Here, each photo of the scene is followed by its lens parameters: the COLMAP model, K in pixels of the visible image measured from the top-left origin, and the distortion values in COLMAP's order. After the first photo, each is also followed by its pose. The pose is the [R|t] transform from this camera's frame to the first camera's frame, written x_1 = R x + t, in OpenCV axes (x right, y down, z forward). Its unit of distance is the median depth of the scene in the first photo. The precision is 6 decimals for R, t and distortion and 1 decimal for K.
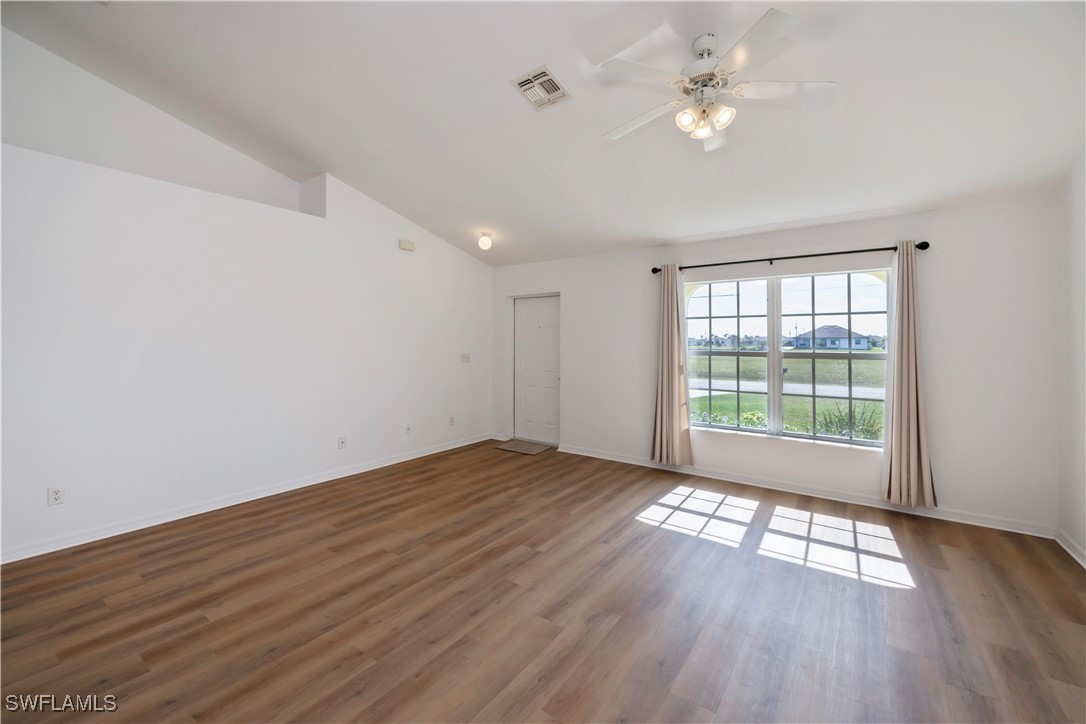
lens RADIAL K [[437.6, 0, 543.1], [0, 437.6, 341.5], [0, 0, 1]] dist [-0.000090, -0.000212]
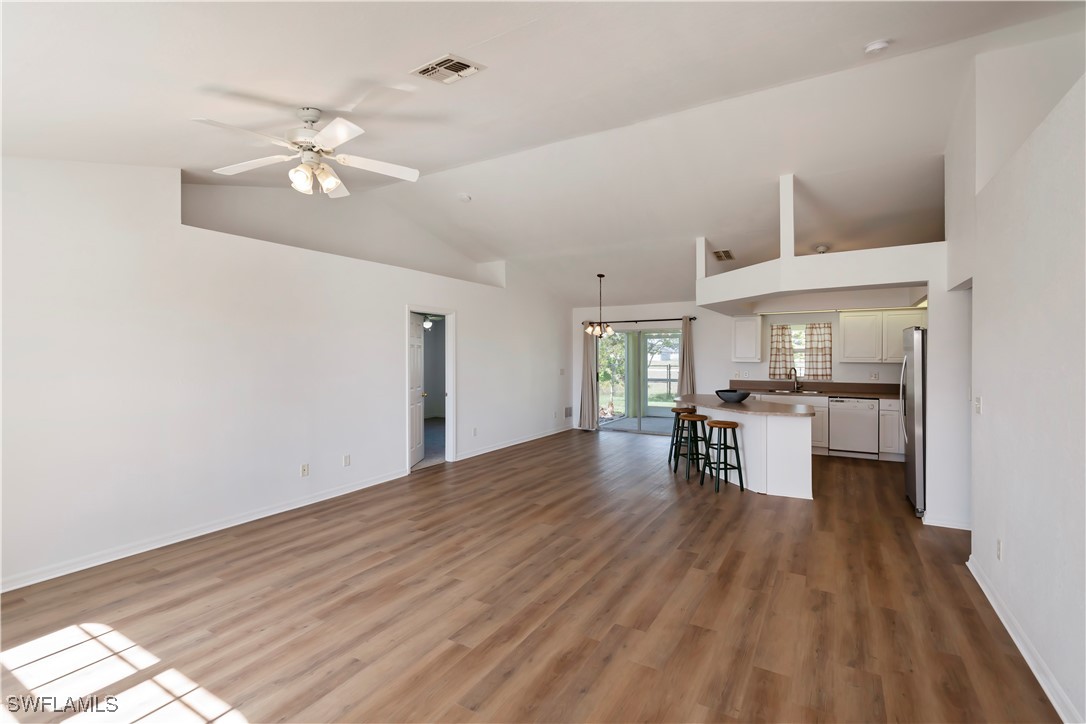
lens RADIAL K [[495.9, 0, 546.0], [0, 495.9, 354.9], [0, 0, 1]] dist [-0.000236, -0.000036]
pose [[-0.996121, -0.001805, -0.087976, -0.101174], [-0.001965, 0.999997, 0.001728, -0.046643], [0.087972, 0.001894, -0.996121, 1.927322]]
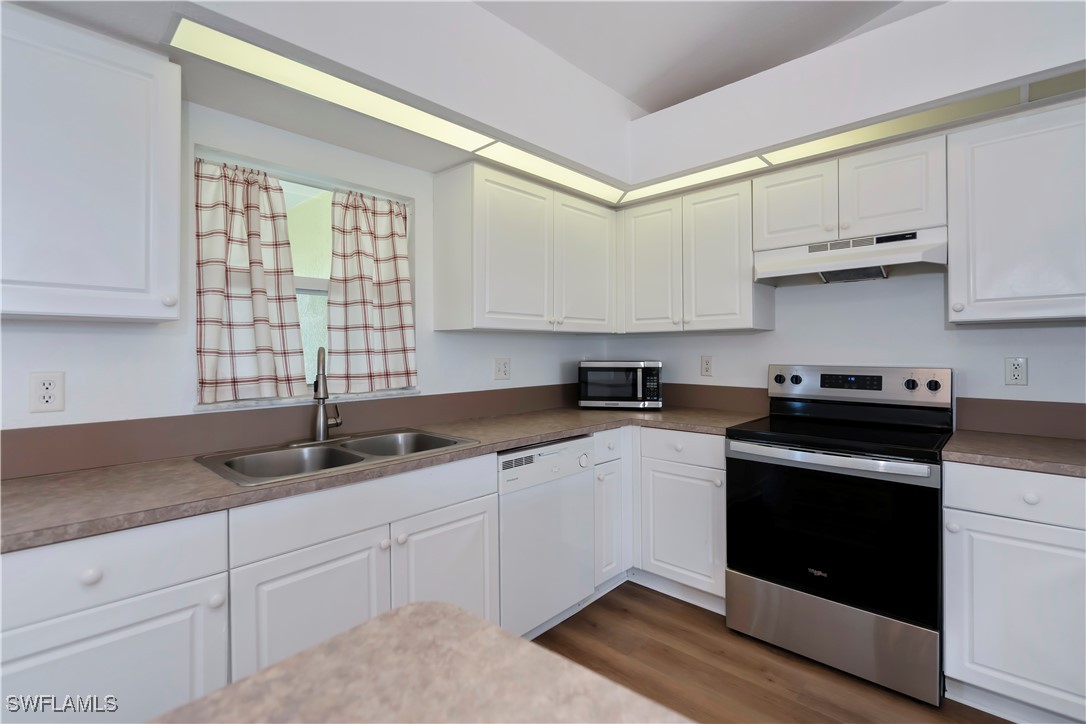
lens RADIAL K [[499.5, 0, 545.9], [0, 499.5, 353.2], [0, 0, 1]] dist [0.002562, -0.004228]
pose [[-0.136454, 0.003426, -0.990640, -1.093402], [0.006538, 0.999975, 0.002558, 0.032359], [0.990625, -0.006128, -0.136473, -0.299648]]
